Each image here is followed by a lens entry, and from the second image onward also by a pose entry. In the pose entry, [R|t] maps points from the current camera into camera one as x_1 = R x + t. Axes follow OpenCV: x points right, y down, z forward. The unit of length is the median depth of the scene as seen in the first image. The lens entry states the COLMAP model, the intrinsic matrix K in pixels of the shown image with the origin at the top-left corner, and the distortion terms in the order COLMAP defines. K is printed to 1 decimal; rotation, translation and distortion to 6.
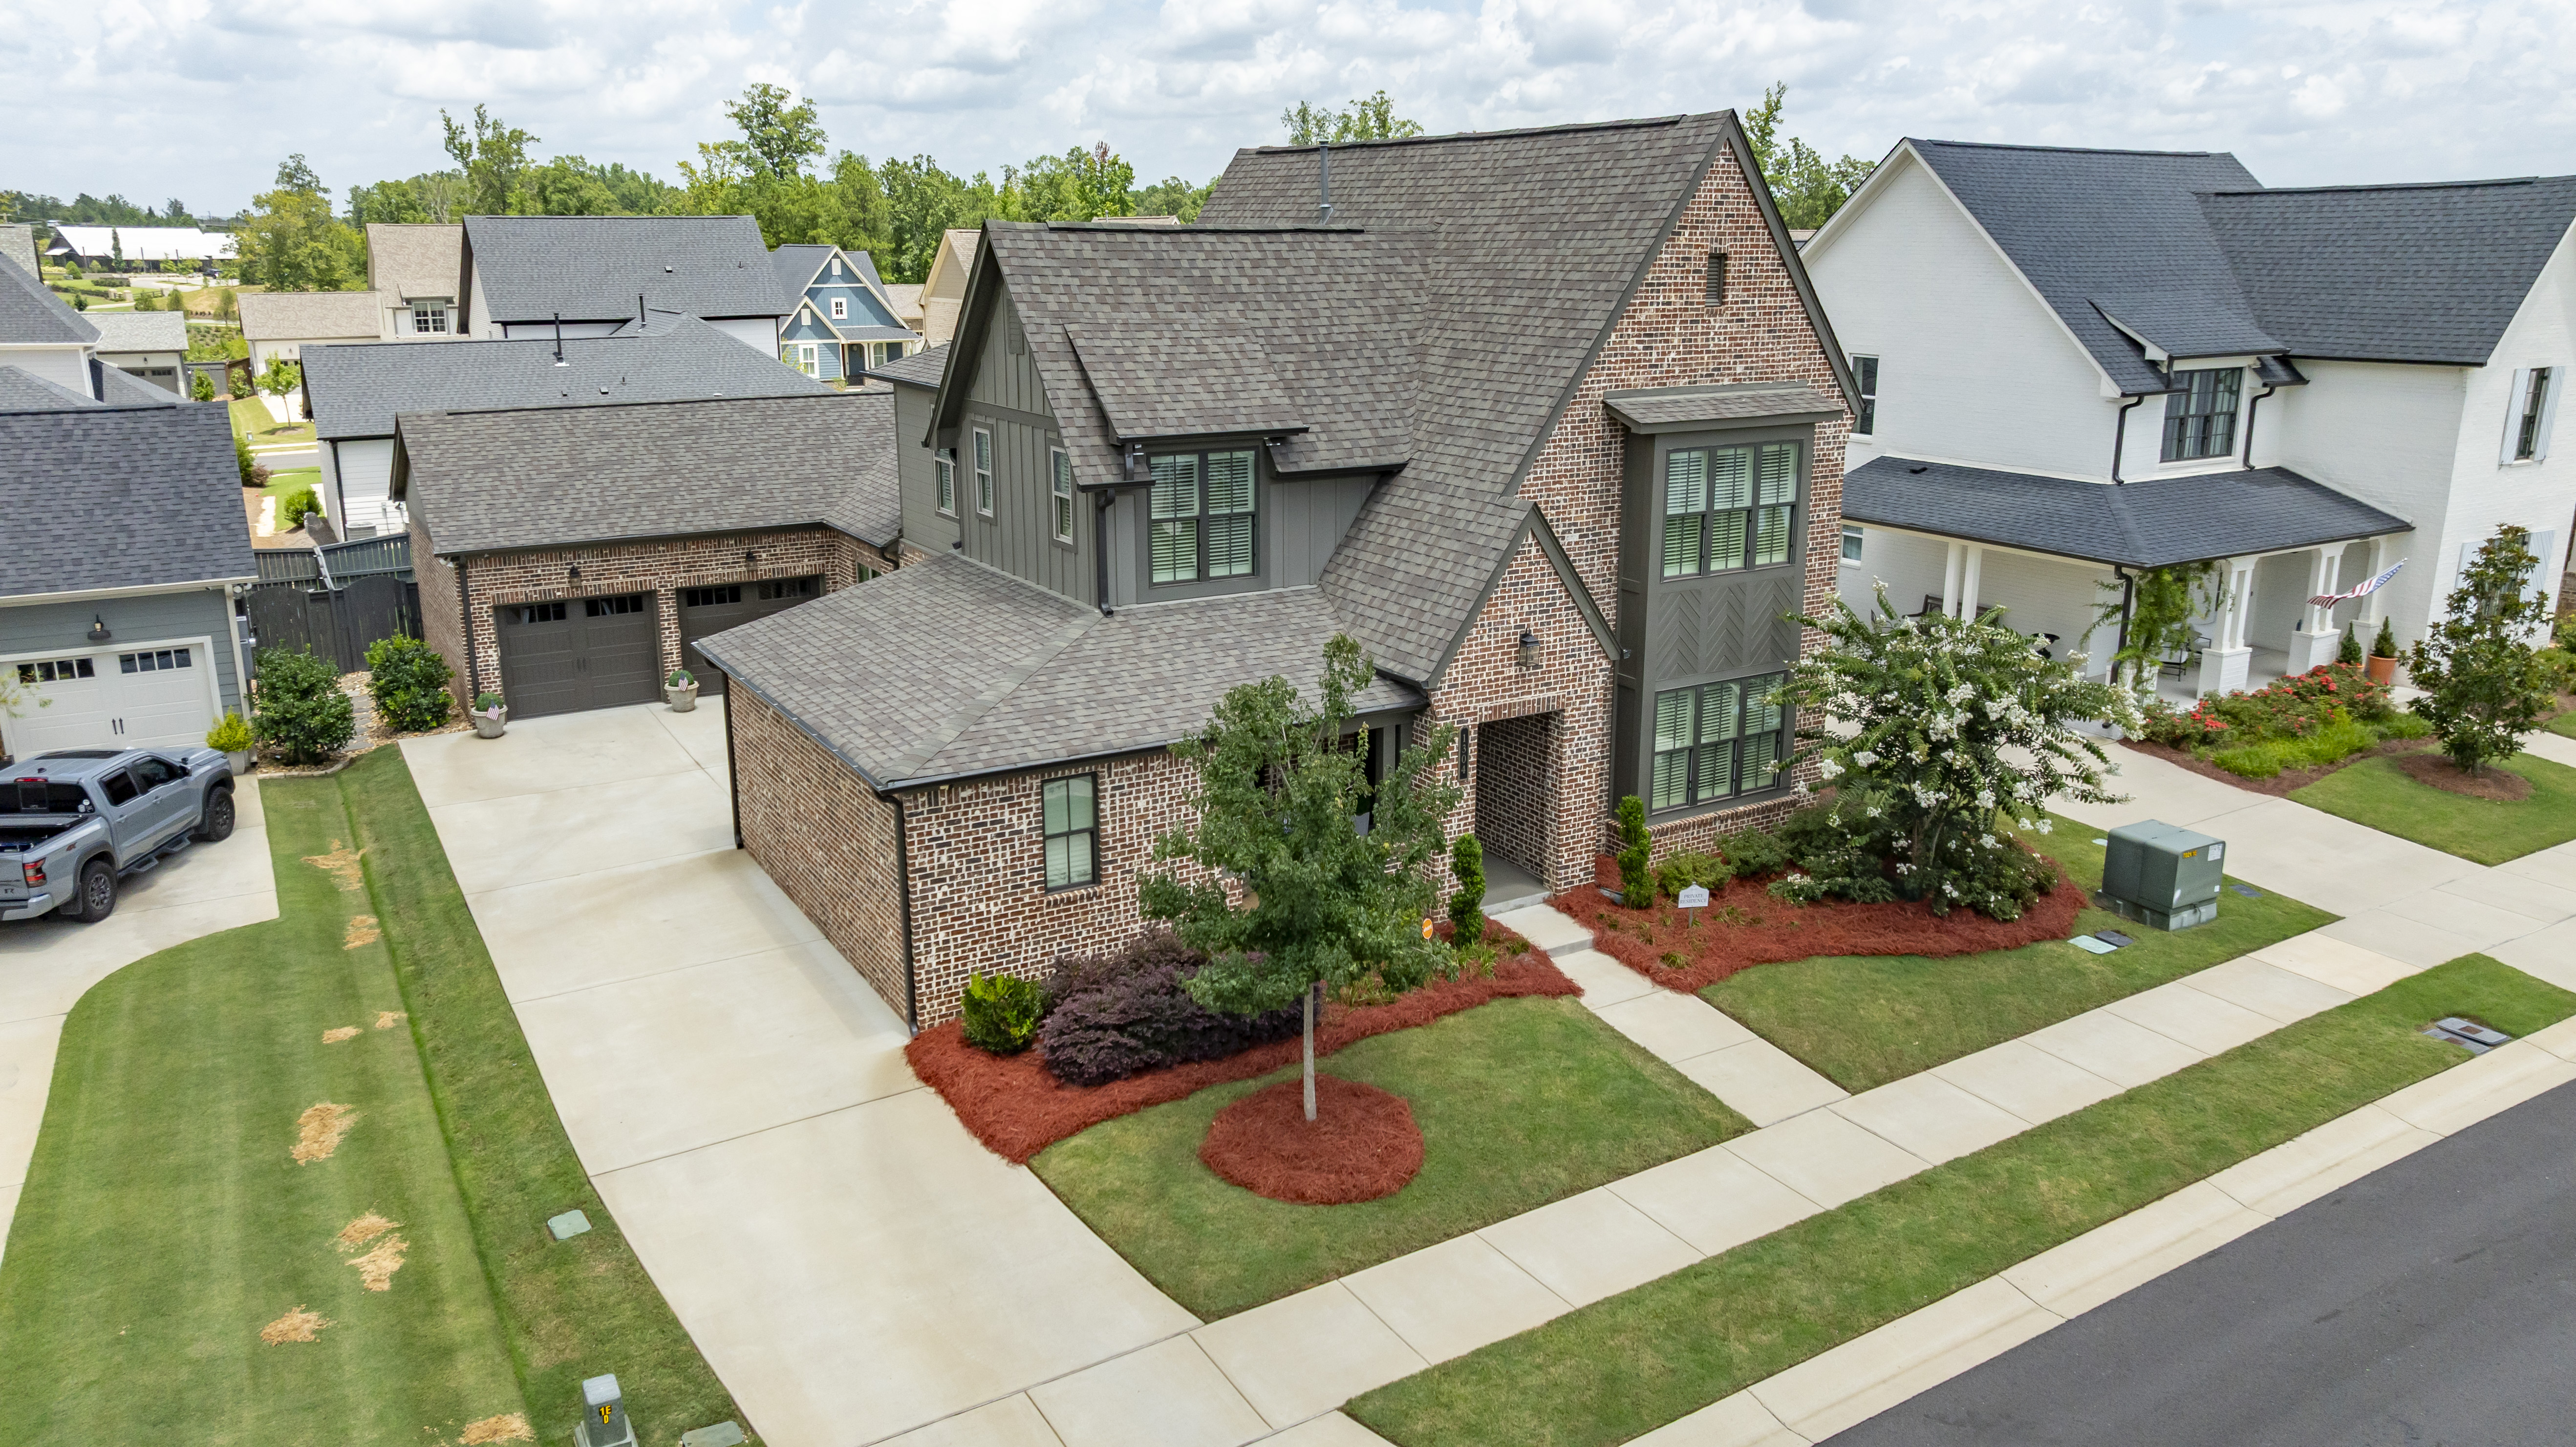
lens RADIAL K [[1815.2, 0, 1296.6], [0, 1815.2, 718.2], [0, 0, 1]] dist [-0.026782, 0.022478]
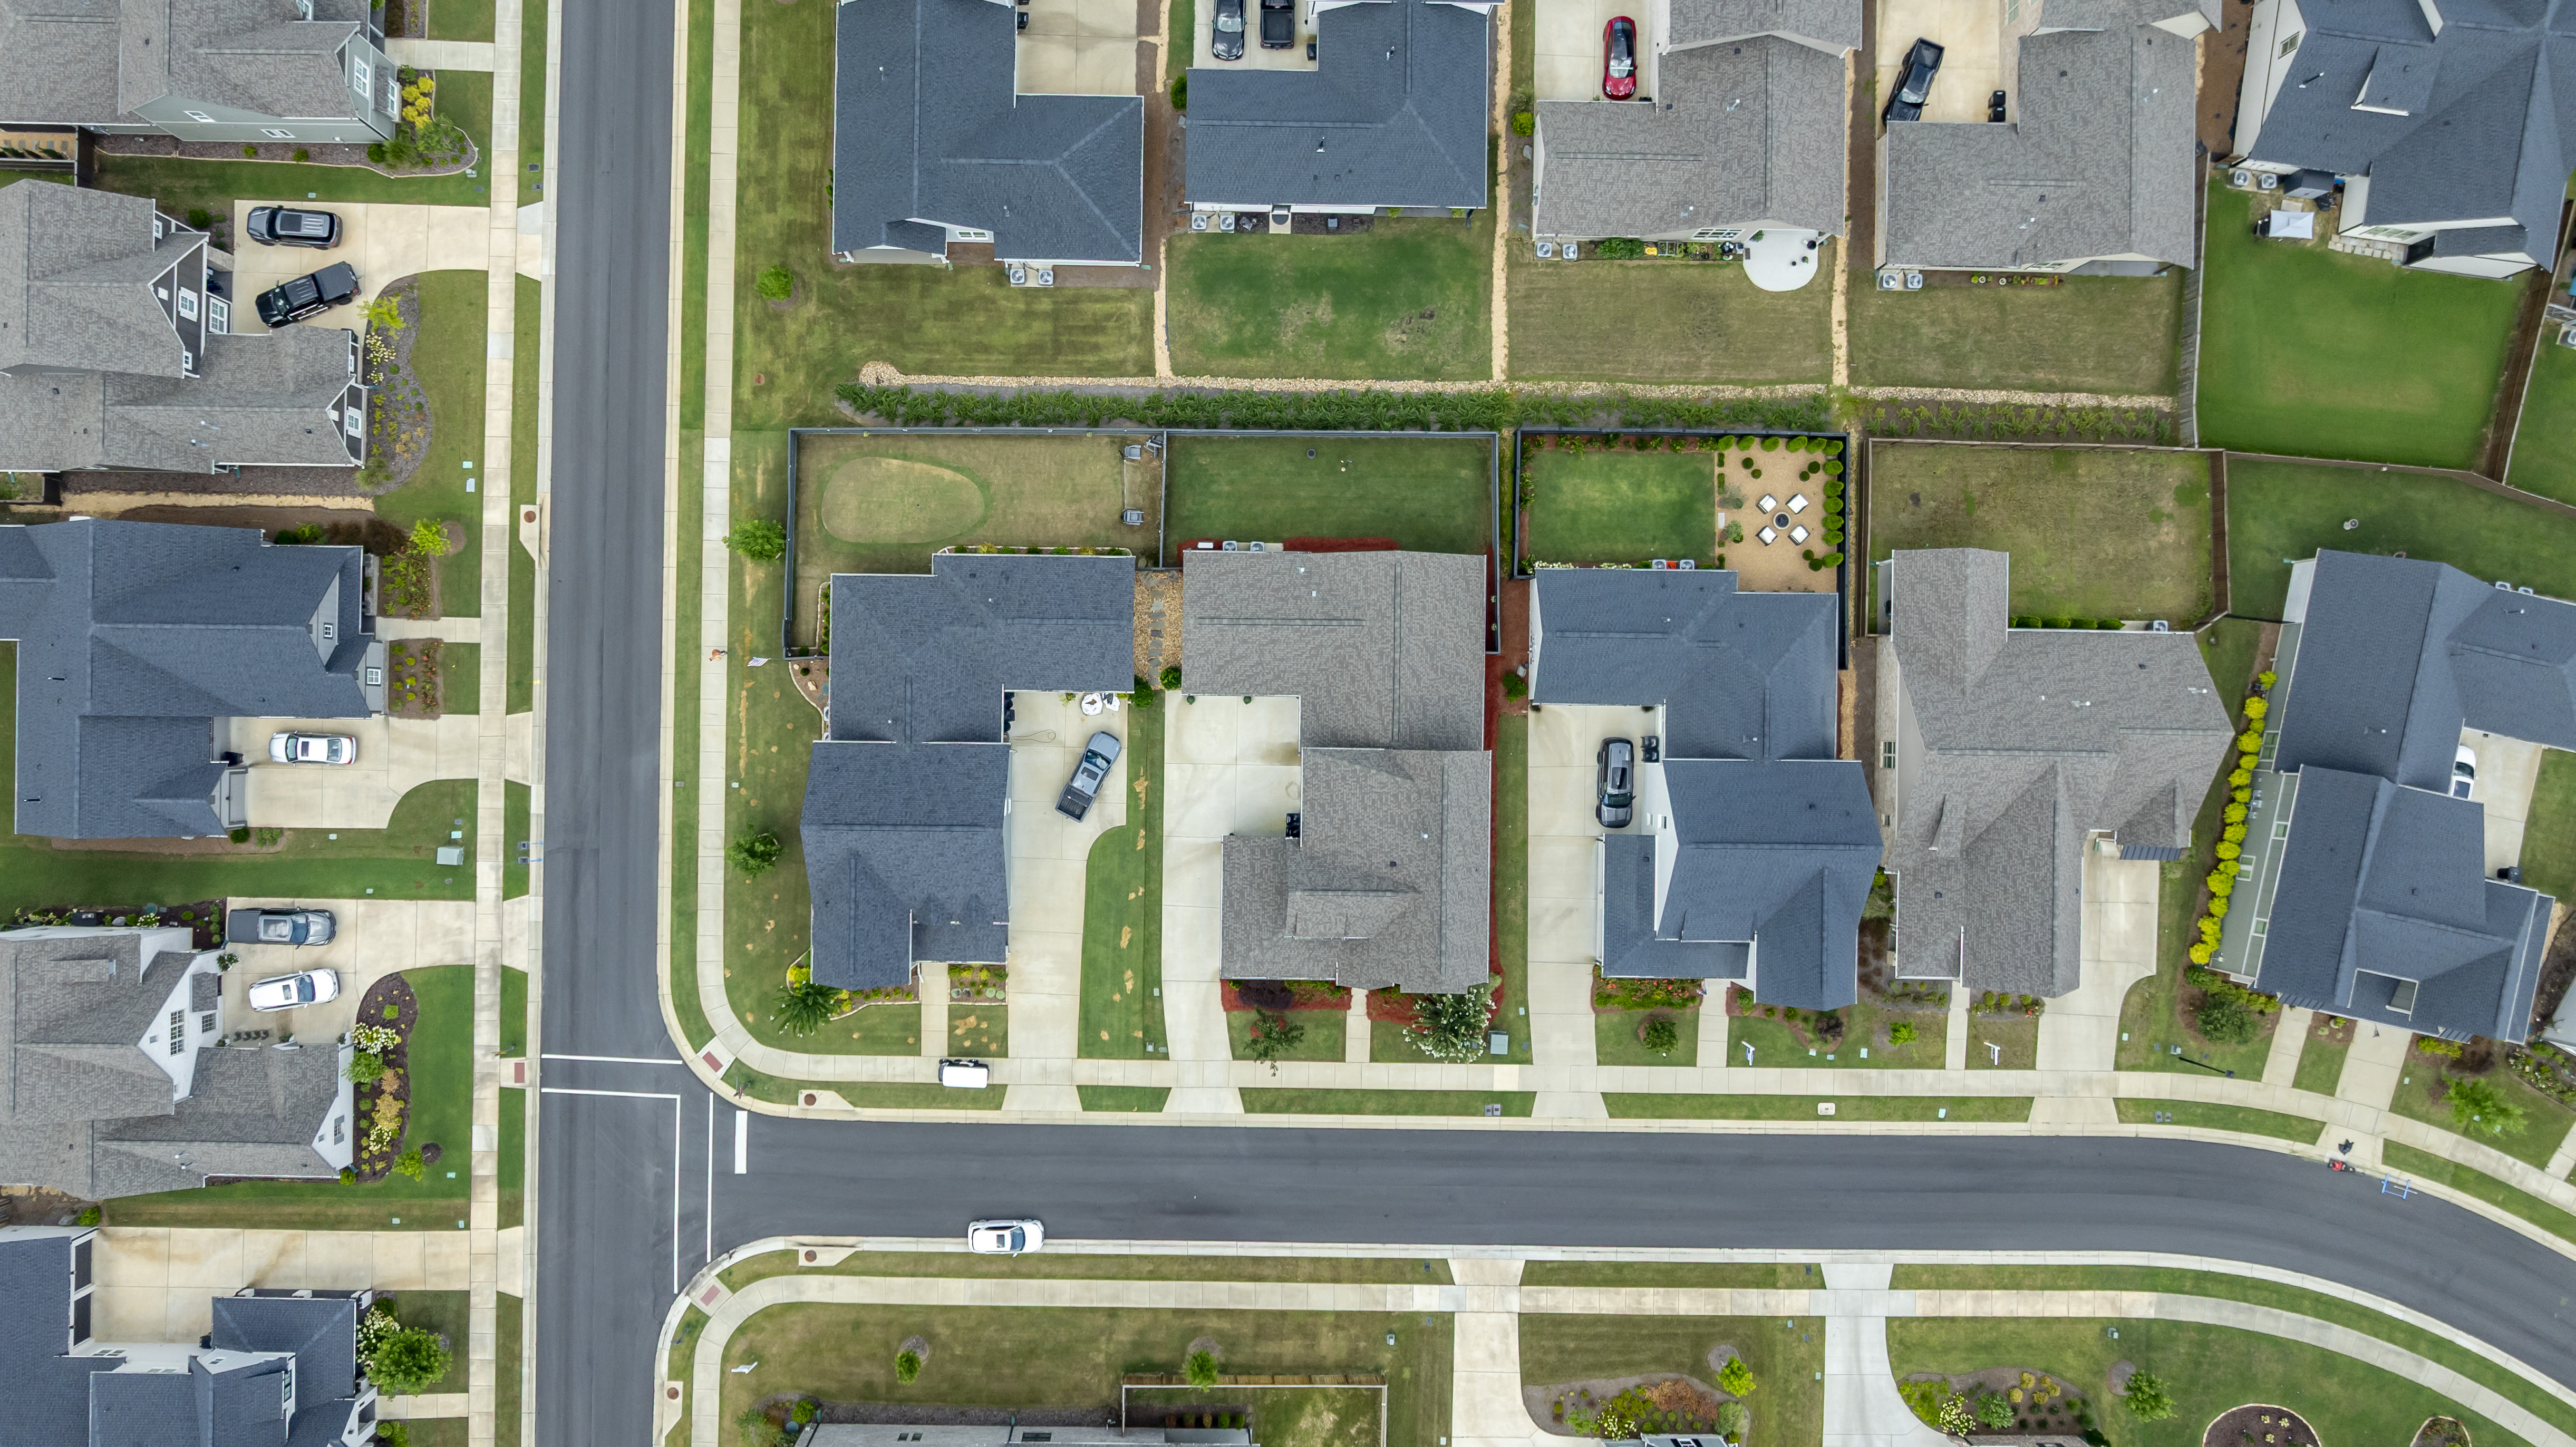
lens RADIAL K [[1815.3, 0, 1296.6], [0, 1815.3, 718.2], [0, 0, 1]] dist [-0.026782, 0.022478]
pose [[0.848797, 0.528674, 0.006944, -0.382704], [-0.146129, 0.221951, 0.964046, -4.360623], [0.508124, -0.819293, 0.265646, 0.250419]]
